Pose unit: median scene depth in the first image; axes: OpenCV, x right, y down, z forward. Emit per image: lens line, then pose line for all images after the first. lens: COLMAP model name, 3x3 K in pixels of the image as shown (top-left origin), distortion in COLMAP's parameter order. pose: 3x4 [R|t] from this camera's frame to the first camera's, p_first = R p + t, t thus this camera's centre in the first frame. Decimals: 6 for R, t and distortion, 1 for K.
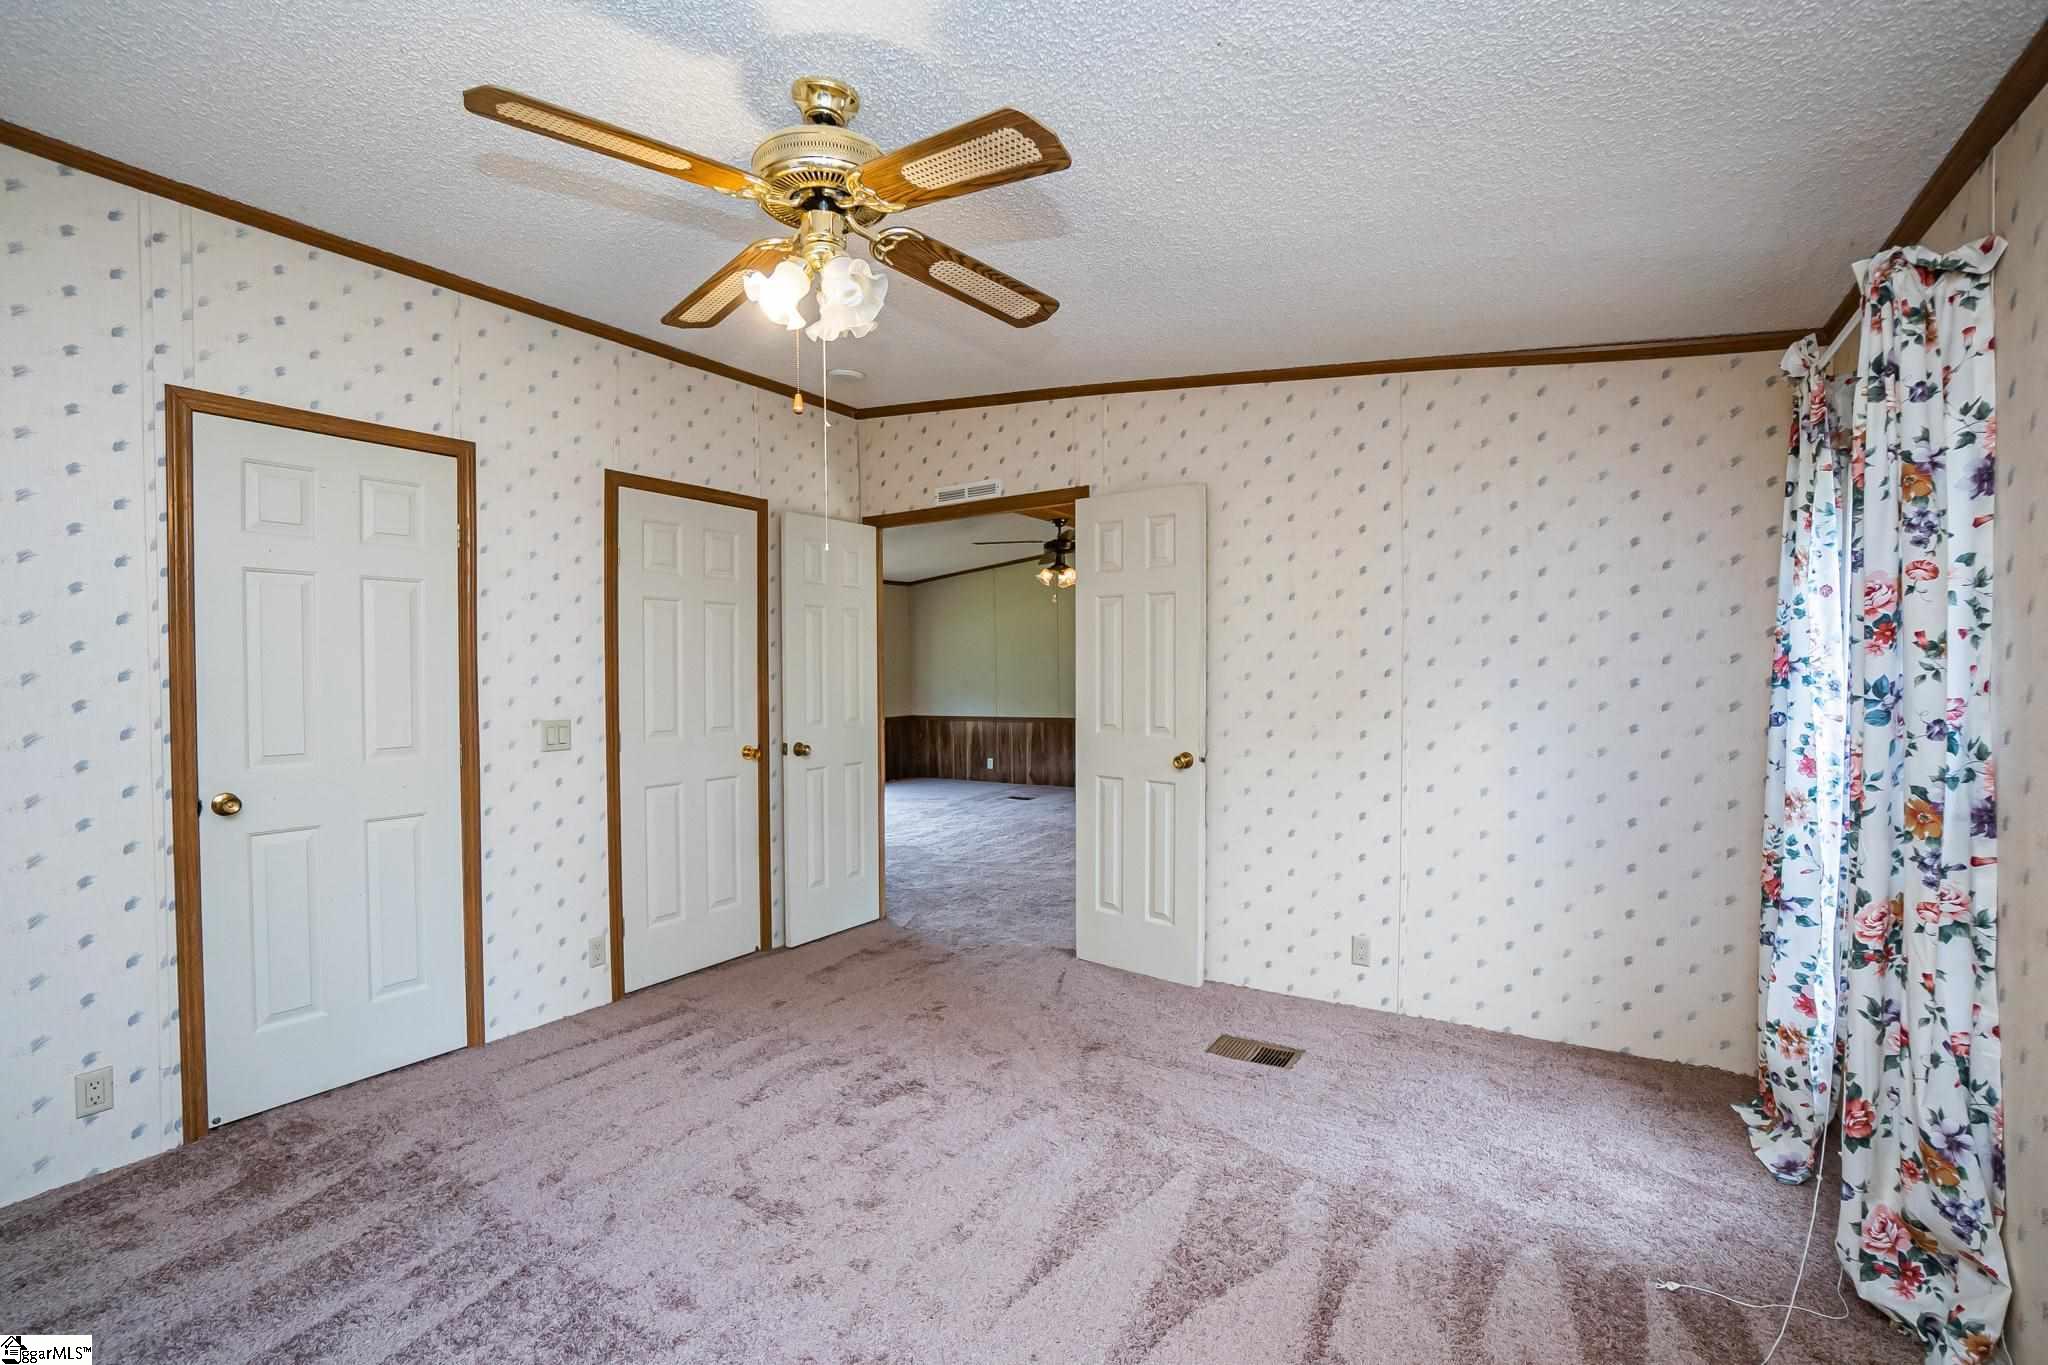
lens RADIAL K [[899.8, 0, 1008.0], [0, 899.8, 687.4], [0, 0, 1]] dist [-0.063050, 0.021459]
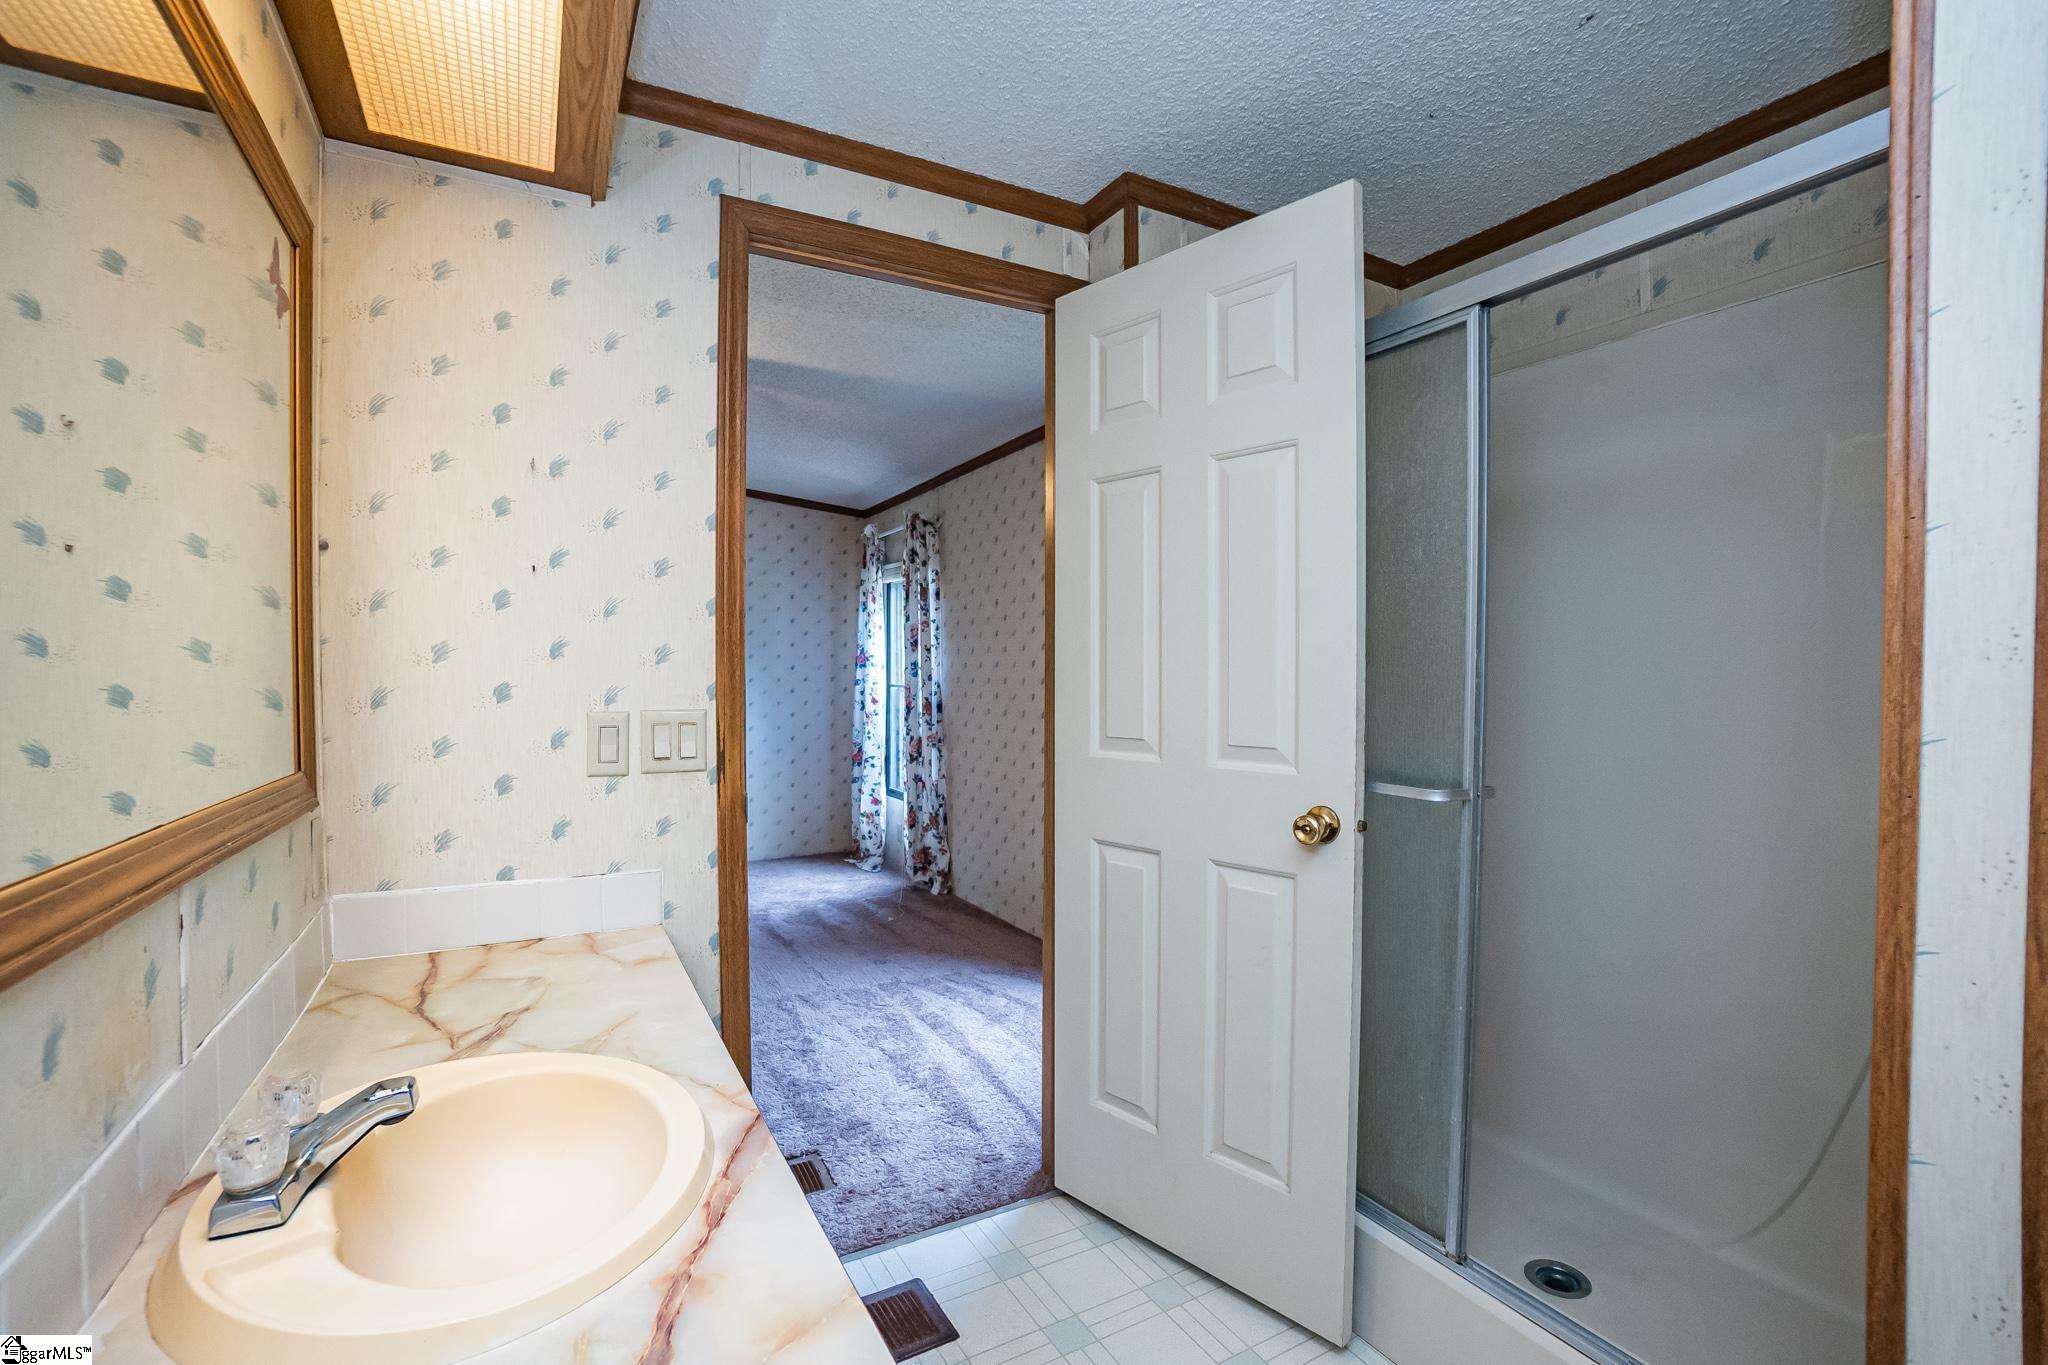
lens RADIAL K [[899.8, 0, 1008.0], [0, 899.8, 687.4], [0, 0, 1]] dist [-0.063050, 0.021459]
pose [[0.489813, -0.019439, 0.871611, -1.470088], [0.018504, 0.999758, 0.011898, 0.049397], [-0.871631, 0.010300, 0.490054, -0.747084]]
